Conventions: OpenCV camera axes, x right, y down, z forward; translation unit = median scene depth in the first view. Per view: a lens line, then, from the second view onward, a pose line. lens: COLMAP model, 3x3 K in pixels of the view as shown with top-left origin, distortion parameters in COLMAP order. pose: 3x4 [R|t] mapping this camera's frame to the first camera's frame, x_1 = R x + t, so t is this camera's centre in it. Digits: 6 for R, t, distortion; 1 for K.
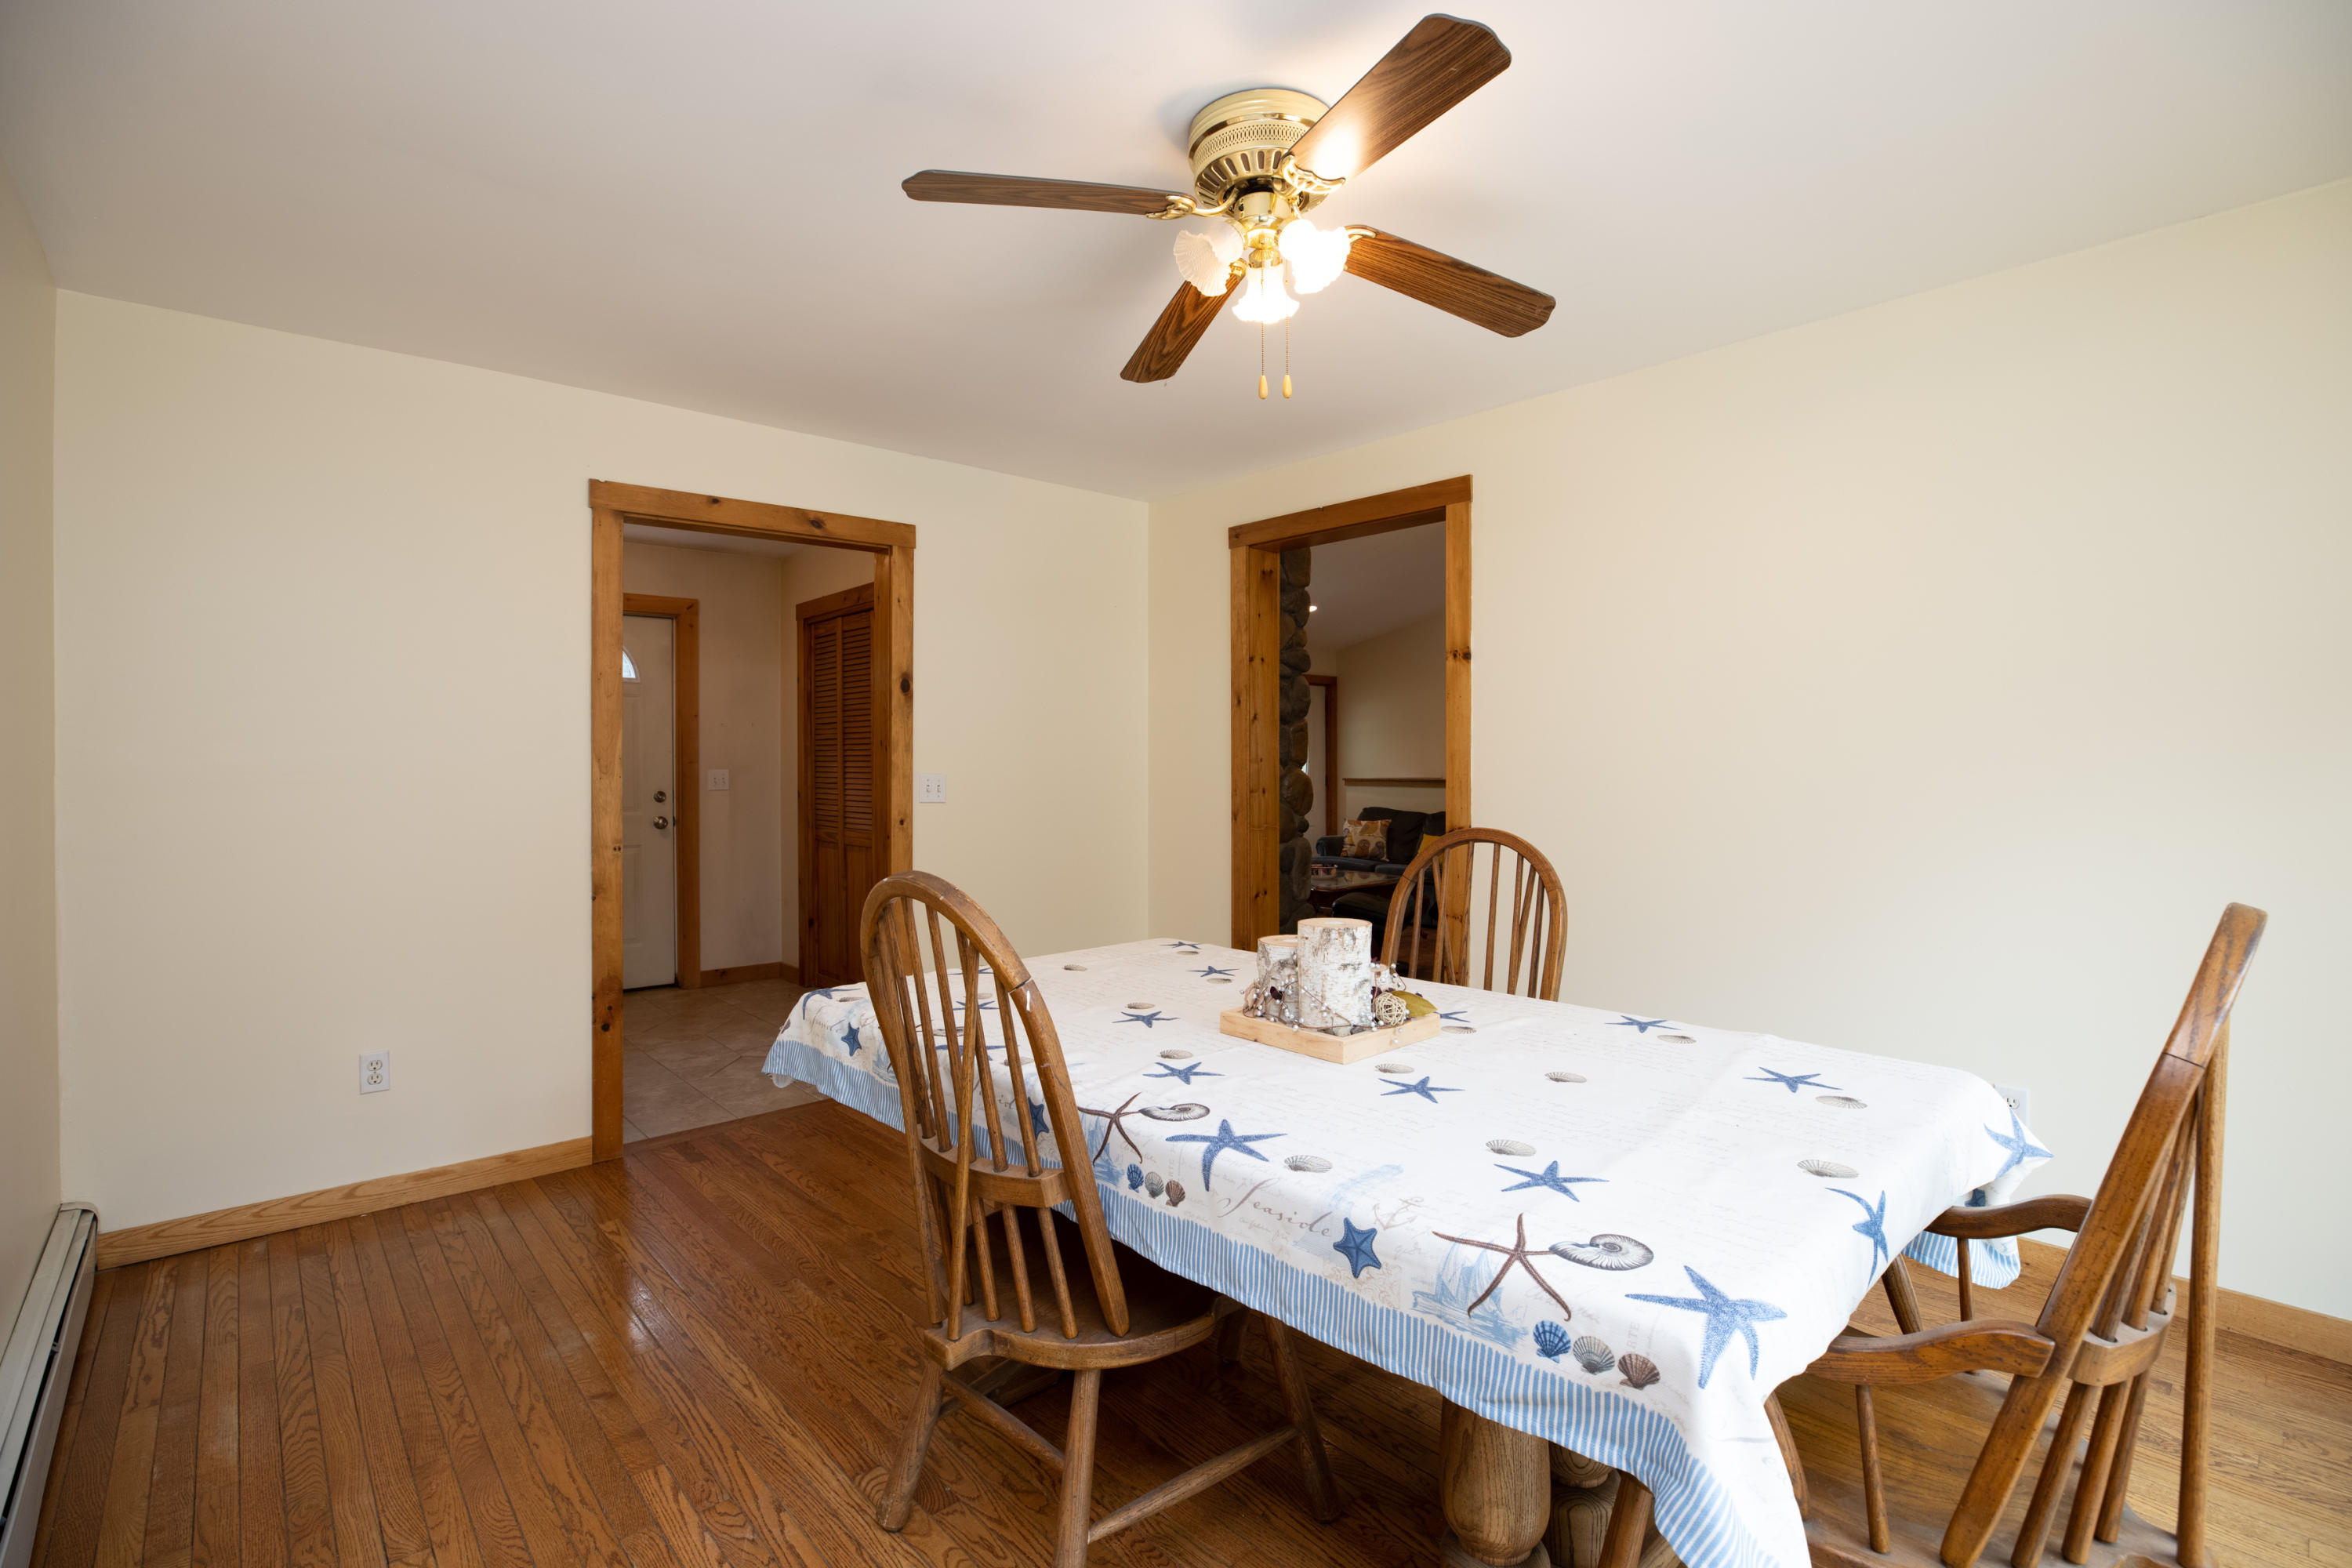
lens RADIAL K [[1067.5, 0, 1176.0], [0, 1067.5, 784.0], [0, 0, 1]] dist [-0.031881, 0.000092]
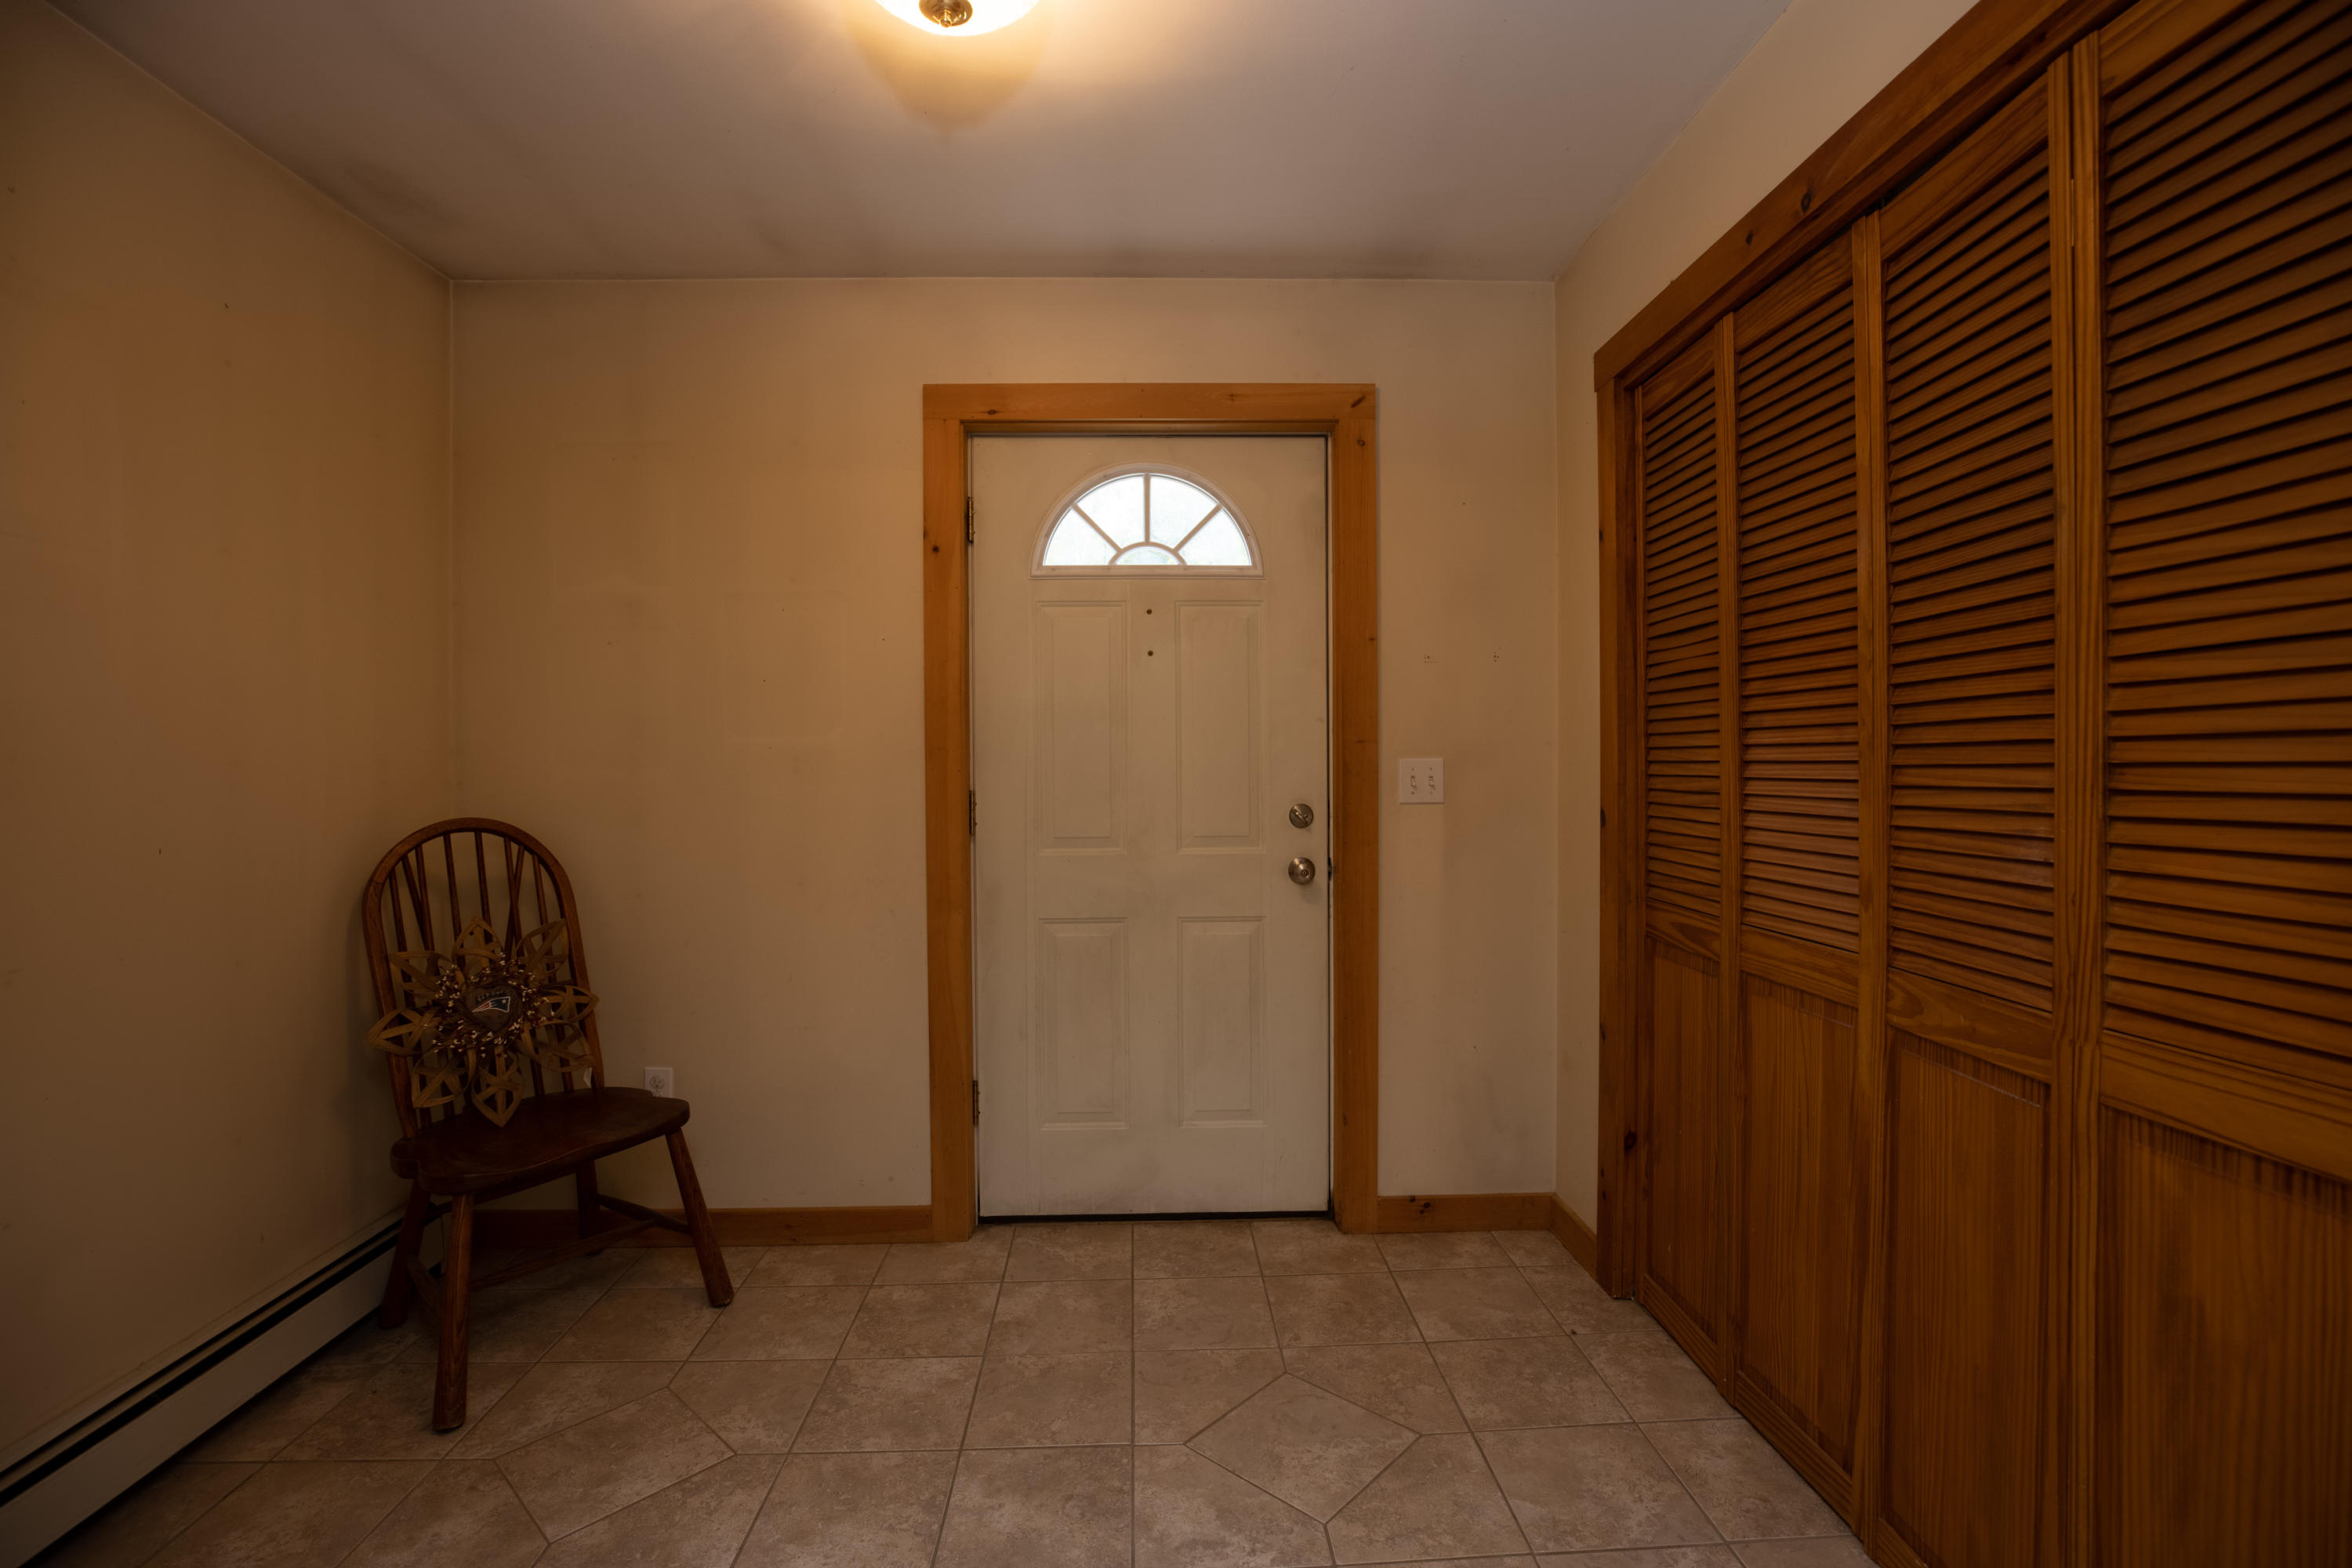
lens RADIAL K [[1067.5, 0, 1176.0], [0, 1067.5, 784.0], [0, 0, 1]] dist [-0.031881, 0.000092]
pose [[0.768669, 0.007736, -0.639601, -0.224683], [-0.002795, 0.999958, 0.008735, -0.006314], [0.639641, -0.004926, 0.768658, 0.595656]]
